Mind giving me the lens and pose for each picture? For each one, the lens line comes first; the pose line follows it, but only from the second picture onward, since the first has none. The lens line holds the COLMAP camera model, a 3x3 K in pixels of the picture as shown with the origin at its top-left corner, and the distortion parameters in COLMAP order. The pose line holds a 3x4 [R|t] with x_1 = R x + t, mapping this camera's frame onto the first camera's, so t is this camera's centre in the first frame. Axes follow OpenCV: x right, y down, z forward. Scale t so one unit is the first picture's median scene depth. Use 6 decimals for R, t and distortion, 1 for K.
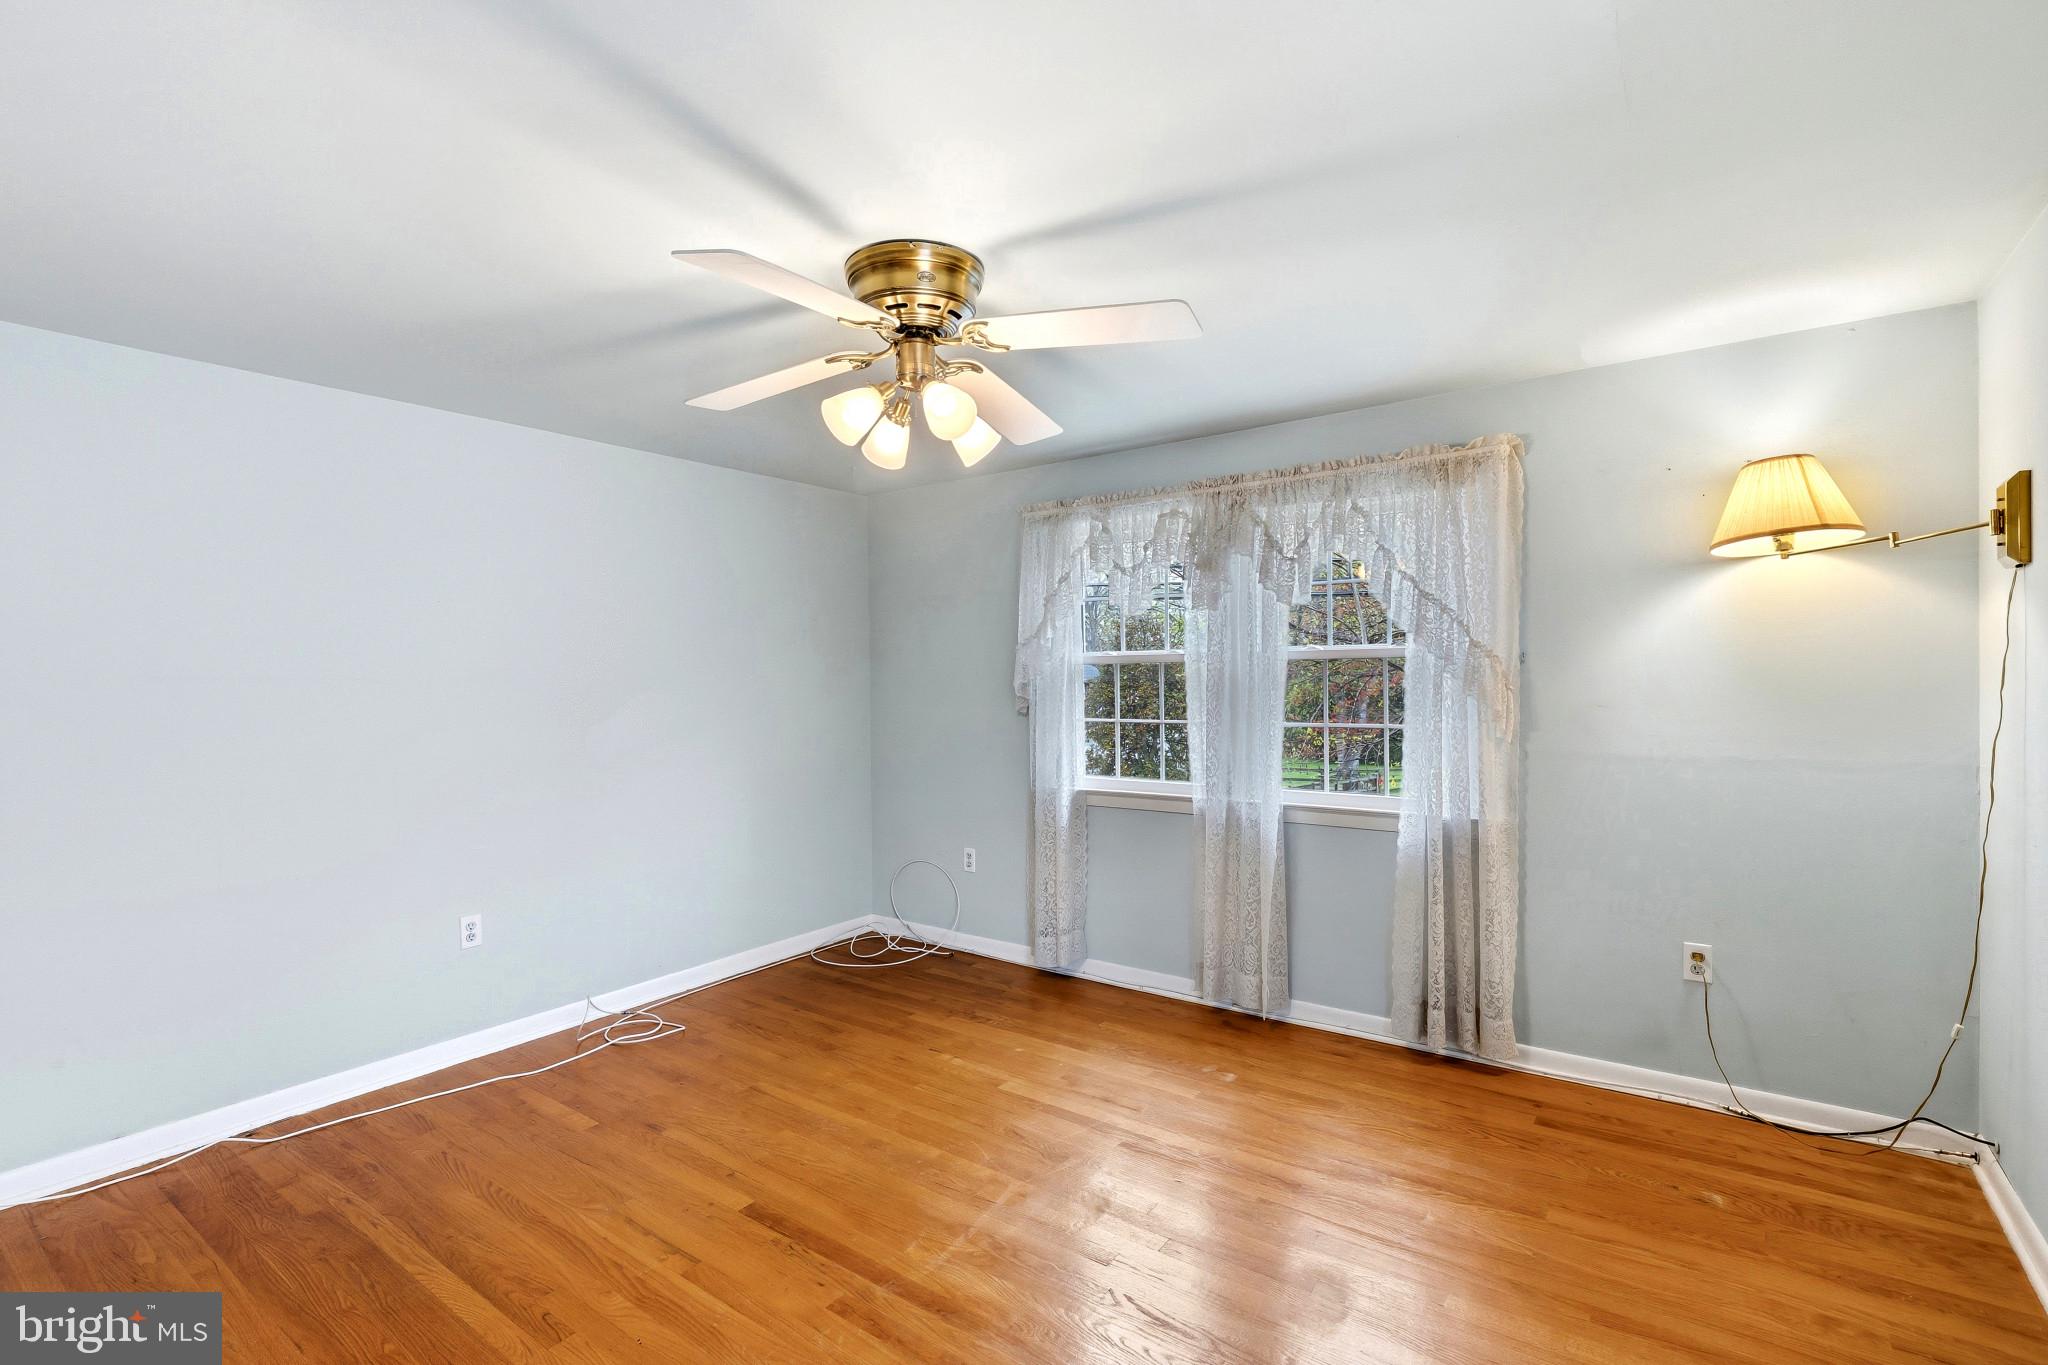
lens RADIAL K [[927.8, 0, 1030.9], [0, 927.8, 681.9], [0, 0, 1]] dist [0.009123, -0.002621]
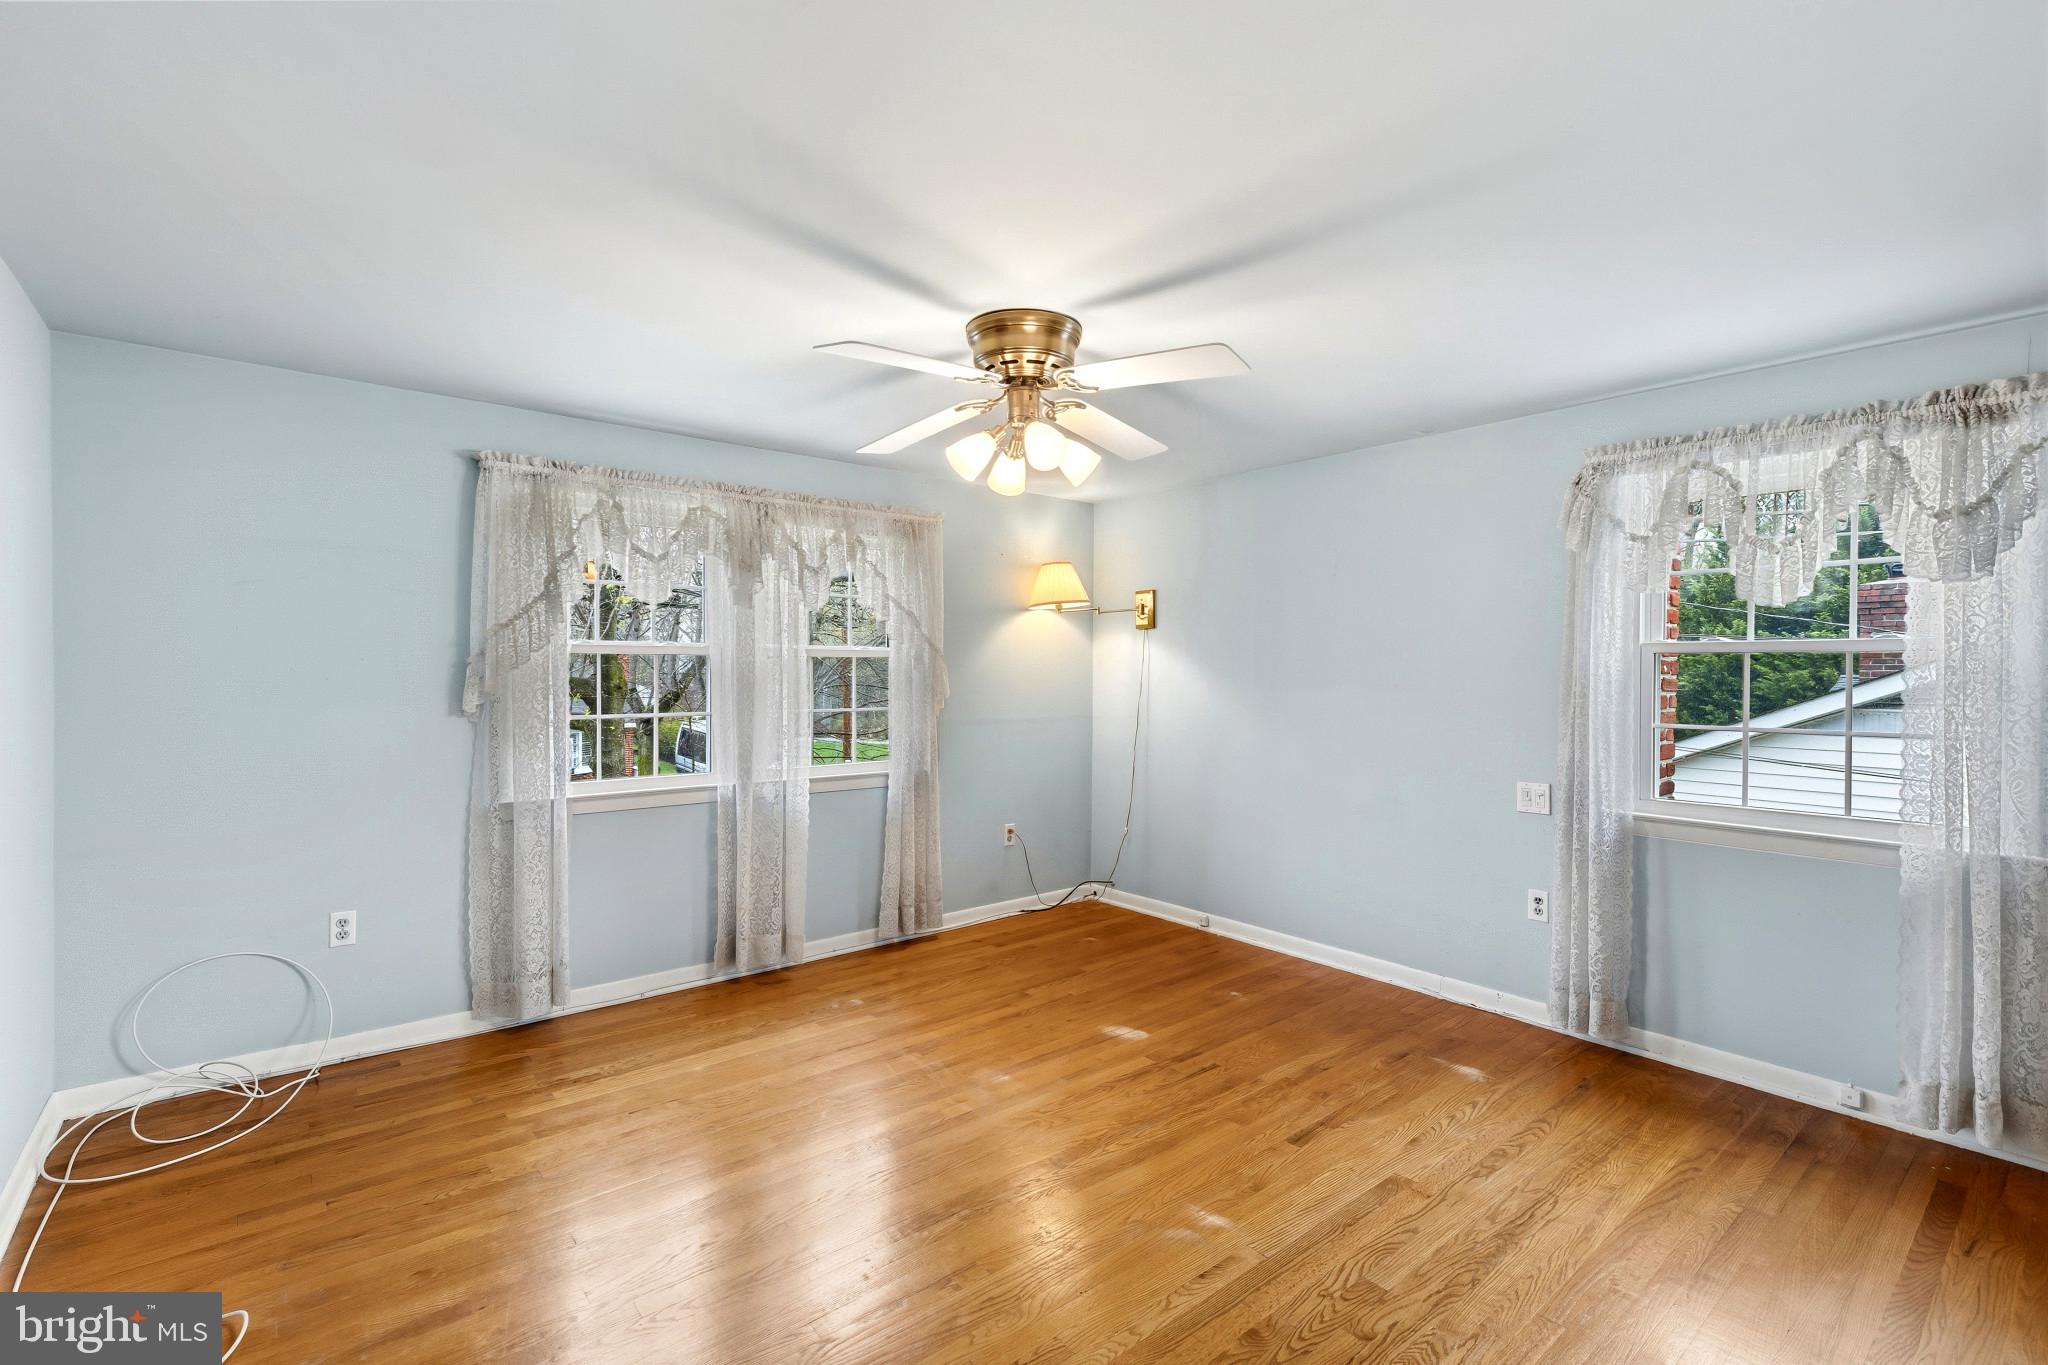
lens RADIAL K [[927.8, 0, 1033.6], [0, 927.8, 682.2], [0, 0, 1]] dist [0.009123, -0.002621]
pose [[0.245918, -0.005036, 0.969277, -0.787828], [-0.006944, 0.999952, 0.006957, -0.001866], [-0.969266, -0.008441, 0.245872, 0.420463]]
